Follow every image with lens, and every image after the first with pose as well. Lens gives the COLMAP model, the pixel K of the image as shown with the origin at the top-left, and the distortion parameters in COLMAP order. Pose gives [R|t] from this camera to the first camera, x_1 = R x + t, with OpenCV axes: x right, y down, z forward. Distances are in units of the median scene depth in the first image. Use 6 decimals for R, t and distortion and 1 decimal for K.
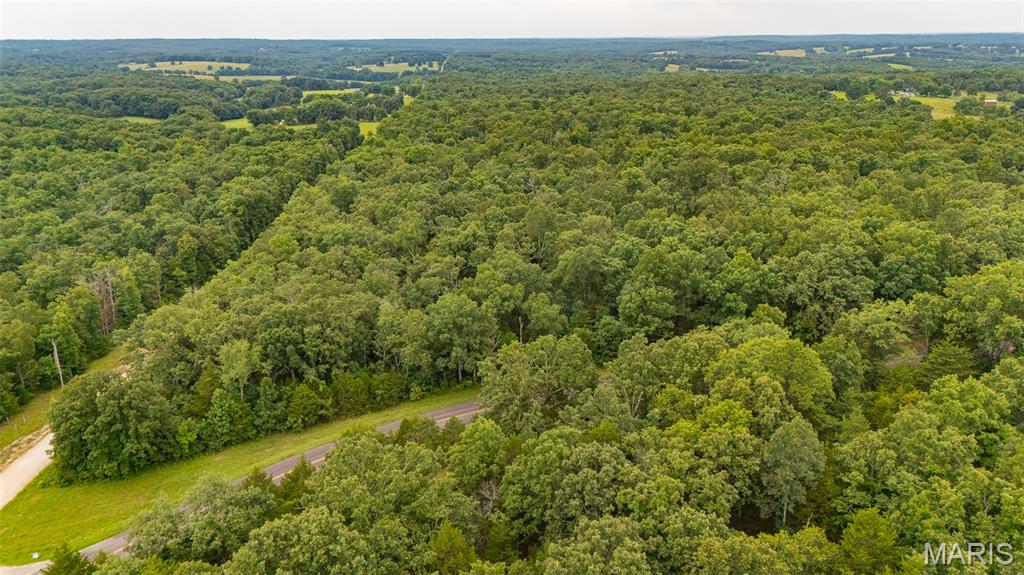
lens RADIAL K [[741.3, 0, 512.1], [0, 741.3, 297.8], [0, 0, 1]] dist [0.076519, -0.069917]
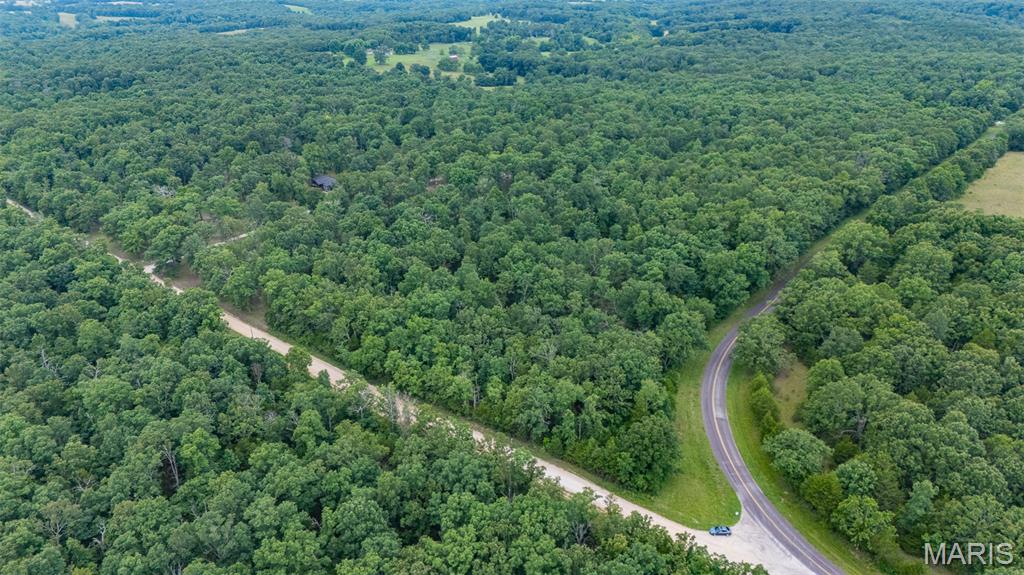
lens RADIAL K [[741.3, 0, 515.6], [0, 741.3, 287.4], [0, 0, 1]] dist [0.076519, -0.069917]
pose [[0.700896, -0.290198, 0.651559, -0.624800], [0.238857, 0.956243, 0.168958, -0.190811], [-0.672080, 0.037207, 0.739543, -0.001990]]
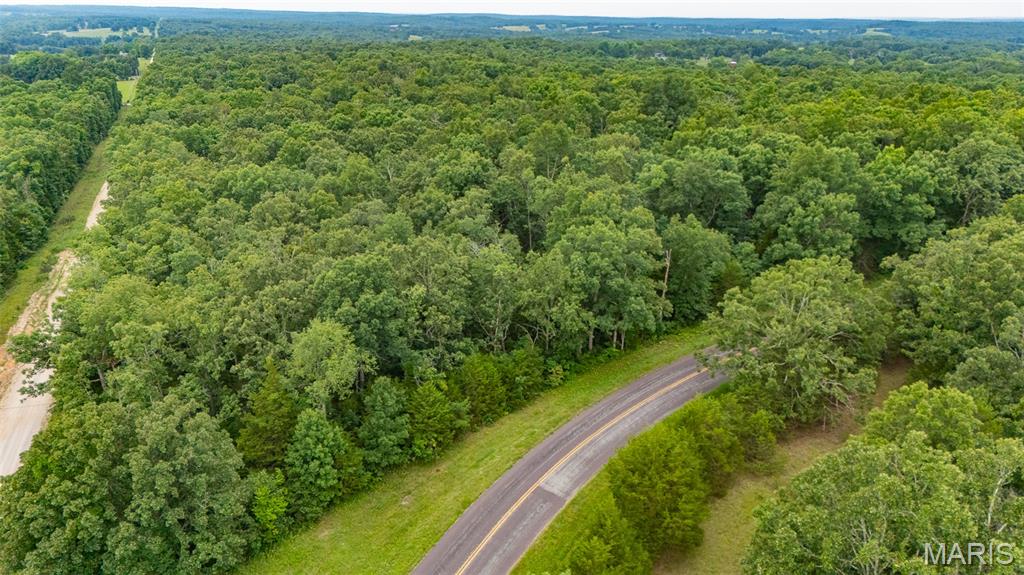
lens RADIAL K [[741.3, 0, 517.7], [0, 741.3, 298.4], [0, 0, 1]] dist [0.076519, -0.069917]
pose [[0.937373, -0.105611, 0.331930, -0.164713], [0.096118, 0.994355, 0.044939, 0.011925], [-0.334802, -0.010221, 0.942233, 0.169054]]
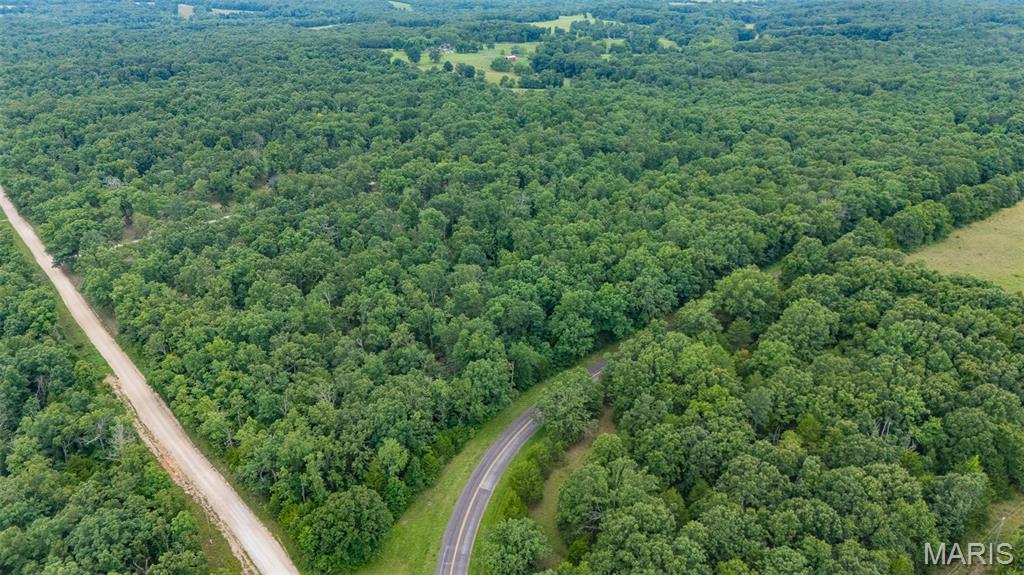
lens RADIAL K [[741.3, 0, 517.6], [0, 741.3, 284.2], [0, 0, 1]] dist [0.076519, -0.069917]
pose [[0.805169, -0.233694, 0.545059, -0.347378], [0.189856, 0.972289, 0.136411, -0.150086], [-0.561834, -0.006351, 0.827226, -0.118865]]
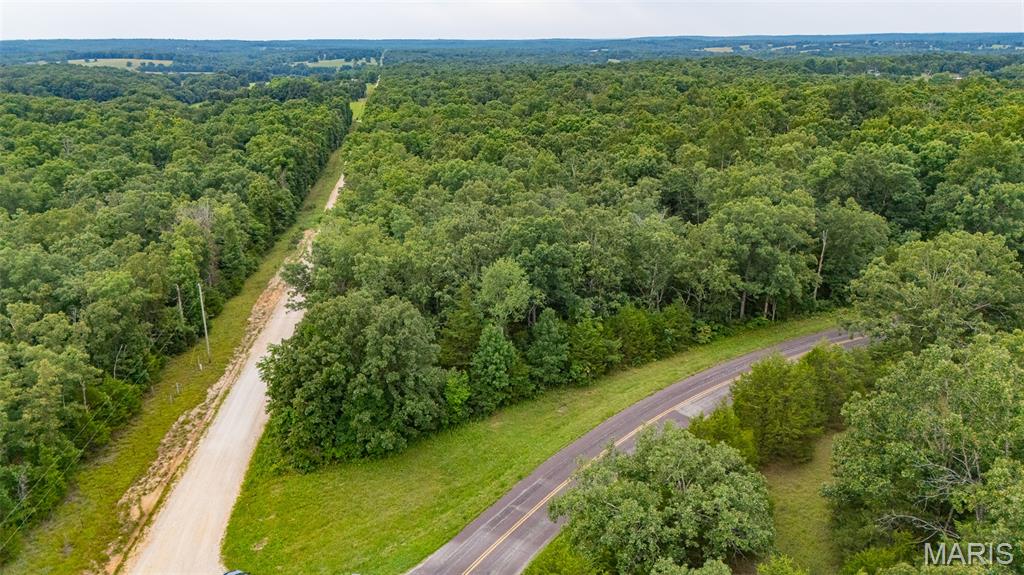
lens RADIAL K [[741.3, 0, 515.0], [0, 741.3, 298.4], [0, 0, 1]] dist [0.076519, -0.069917]
pose [[0.994923, -0.035458, 0.094184, -0.169259], [0.035680, 0.999363, -0.000667, 0.038328], [-0.094100, 0.004024, 0.995555, 0.121992]]
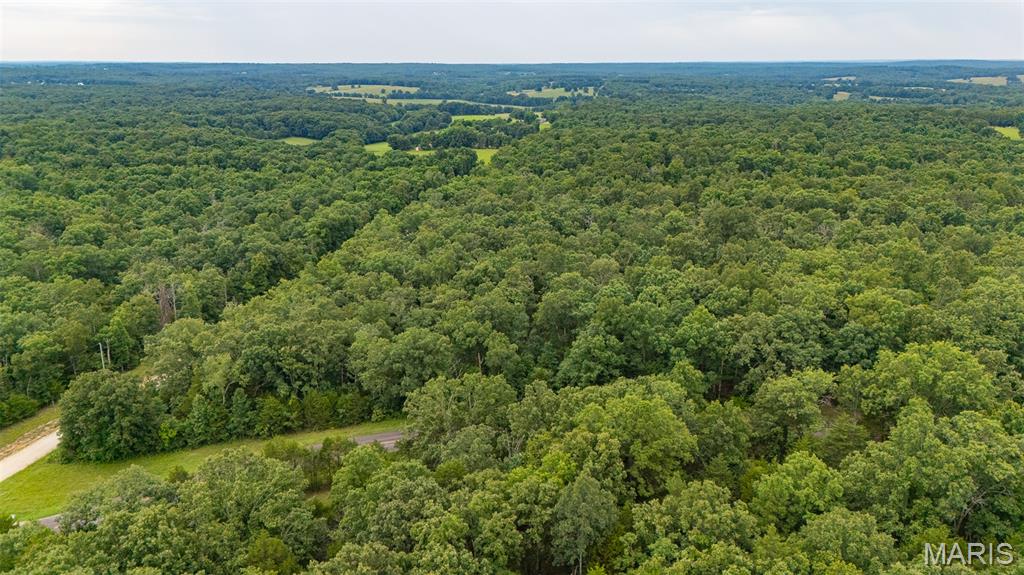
lens RADIAL K [[741.3, 0, 511.3], [0, 741.3, 298.3], [0, 0, 1]] dist [0.076519, -0.069917]
pose [[0.976898, 0.069701, -0.202021, 0.119748], [-0.075301, 0.996957, -0.020157, -0.015709], [0.200001, 0.034903, 0.979174, -0.018547]]
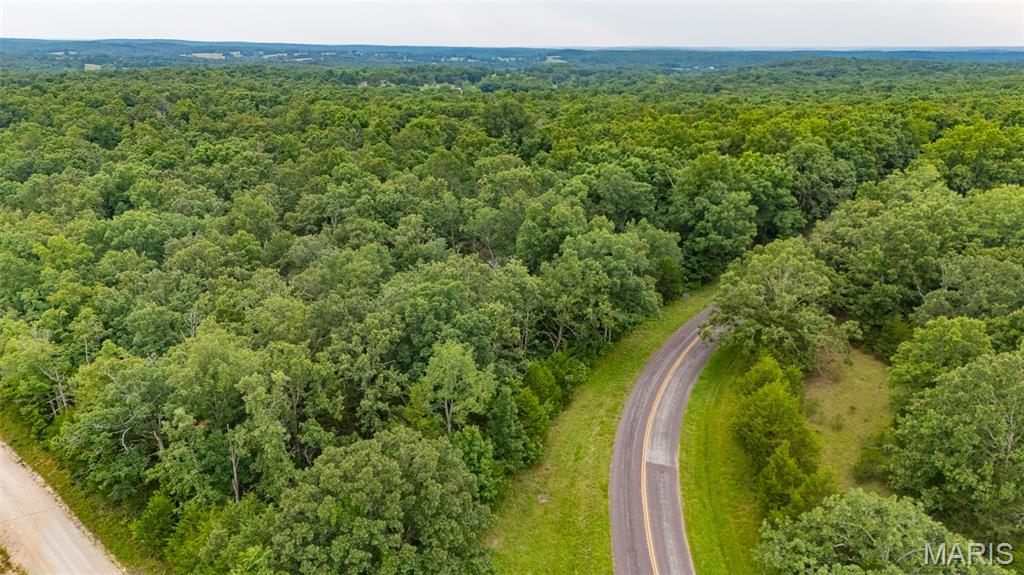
lens RADIAL K [[741.3, 0, 516.1], [0, 741.3, 292.8], [0, 0, 1]] dist [0.076519, -0.069917]
pose [[0.741917, -0.198000, 0.640590, -0.276528], [0.207716, 0.976274, 0.061184, -0.002178], [-0.637505, 0.087667, 0.765442, 0.208181]]
